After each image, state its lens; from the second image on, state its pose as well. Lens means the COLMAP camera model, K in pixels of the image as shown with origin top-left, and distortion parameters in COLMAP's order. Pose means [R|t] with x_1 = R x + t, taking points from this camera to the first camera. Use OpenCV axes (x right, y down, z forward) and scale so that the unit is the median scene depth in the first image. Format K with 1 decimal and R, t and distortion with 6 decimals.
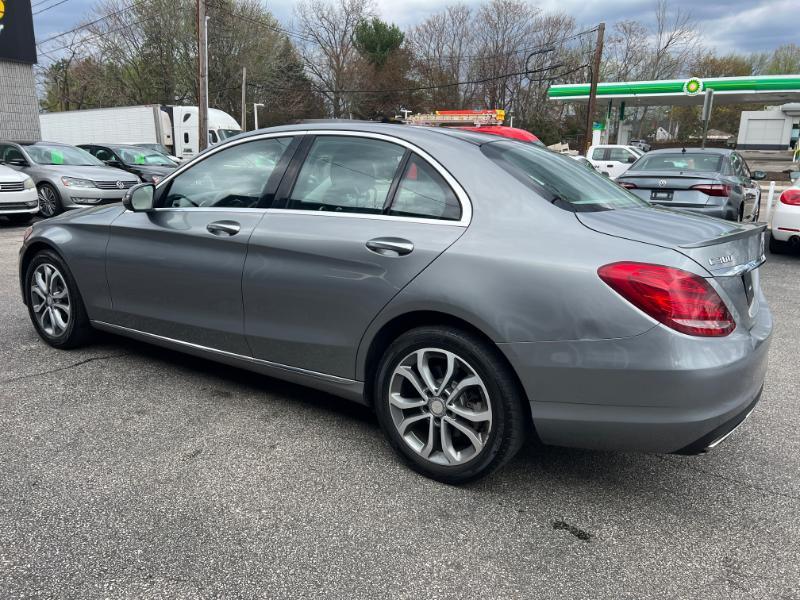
lens RADIAL K [[609.7, 0, 402.7], [0, 609.7, 291.6], [0, 0, 1]] dist [0.050683, -0.059375]
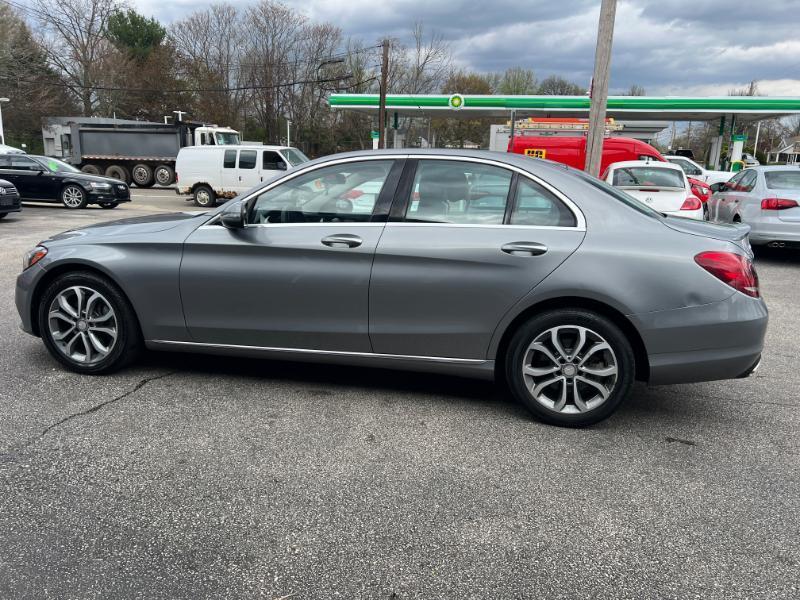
lens RADIAL K [[609.7, 0, 404.1], [0, 609.7, 297.5], [0, 0, 1]] dist [0.050683, -0.059375]
pose [[0.930044, -0.072691, 0.360188, -0.462262], [0.071825, 0.997292, 0.015806, -0.007834], [-0.360361, 0.011171, 0.932746, -0.060425]]
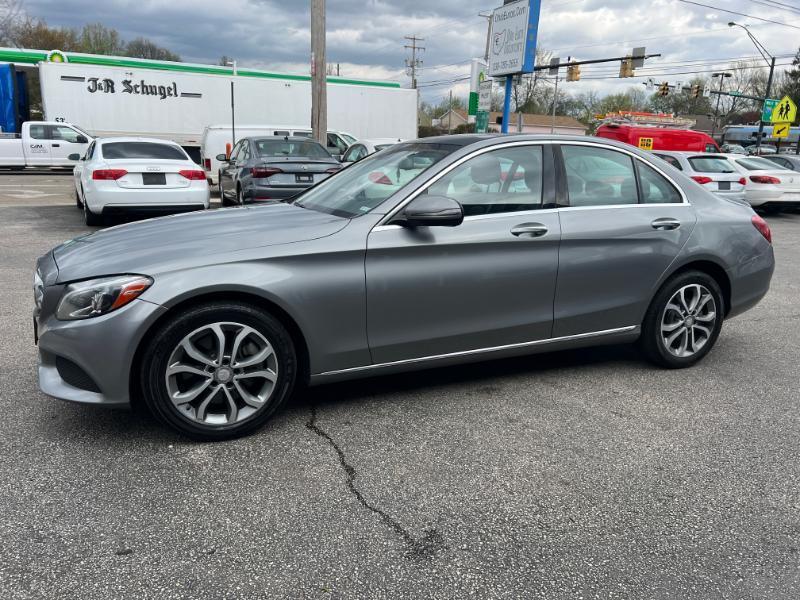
lens RADIAL K [[609.7, 0, 404.9], [0, 609.7, 298.7], [0, 0, 1]] dist [0.050683, -0.059375]
pose [[0.531266, -0.205073, 0.822011, -1.035740], [0.164755, 0.976746, 0.137194, -0.132611], [-0.831031, 0.062544, 0.552698, 0.458653]]
